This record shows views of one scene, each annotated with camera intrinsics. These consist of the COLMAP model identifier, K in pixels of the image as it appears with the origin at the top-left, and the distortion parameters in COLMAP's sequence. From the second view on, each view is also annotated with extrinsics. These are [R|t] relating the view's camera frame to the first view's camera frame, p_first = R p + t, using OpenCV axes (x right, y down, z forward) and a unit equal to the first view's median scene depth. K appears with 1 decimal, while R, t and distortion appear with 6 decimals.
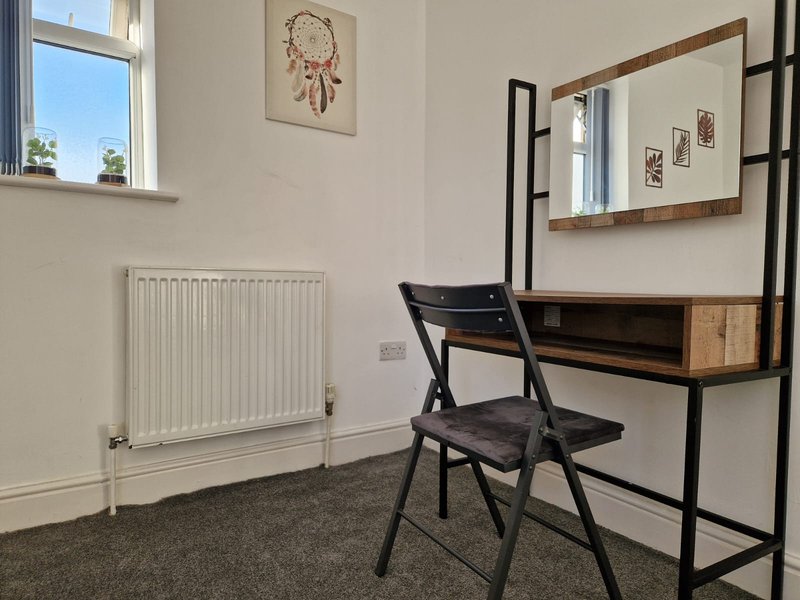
lens RADIAL K [[535.0, 0, 400.0], [0, 535.0, 296.7], [0, 0, 1]] dist [0.052027, -0.032988]
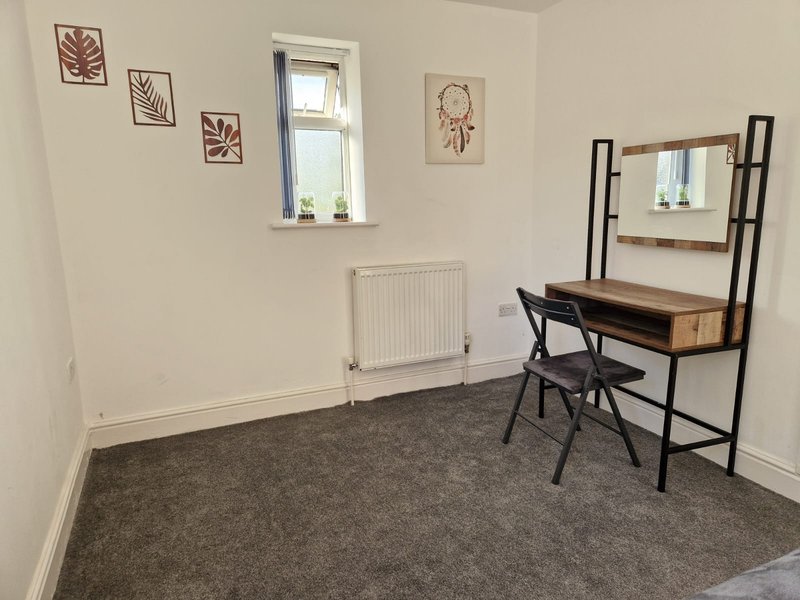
lens RADIAL K [[535.0, 0, 396.7], [0, 535.0, 296.3], [0, 0, 1]] dist [0.052027, -0.032988]
pose [[0.981362, 0.007428, -0.192026, -0.040585], [0.022431, 0.987994, 0.152854, -0.220484], [0.190856, -0.154312, 0.969413, -0.626824]]
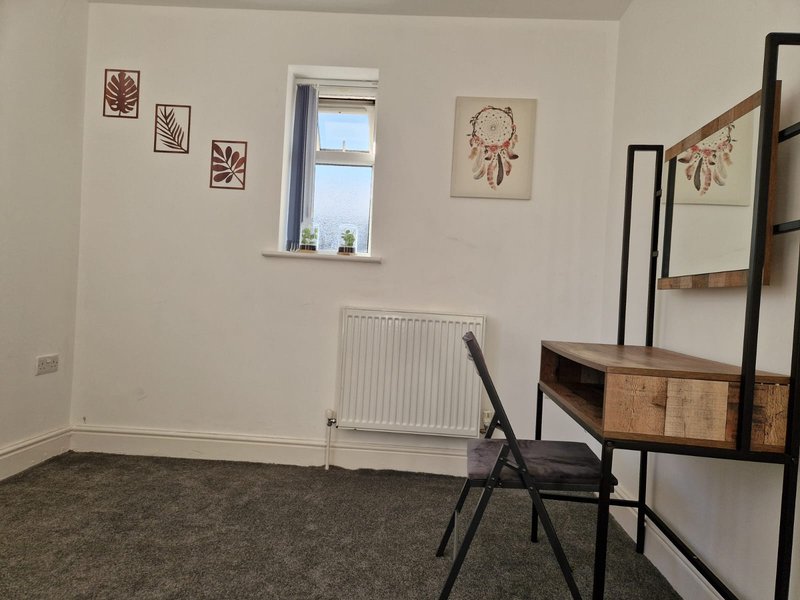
lens RADIAL K [[535.0, 0, 398.2], [0, 535.0, 300.0], [0, 0, 1]] dist [0.052027, -0.032988]
pose [[0.792143, 0.035033, -0.609329, 0.513401], [-0.063282, 0.997685, -0.024908, -0.047206], [0.607046, 0.058290, 0.792526, -0.098039]]
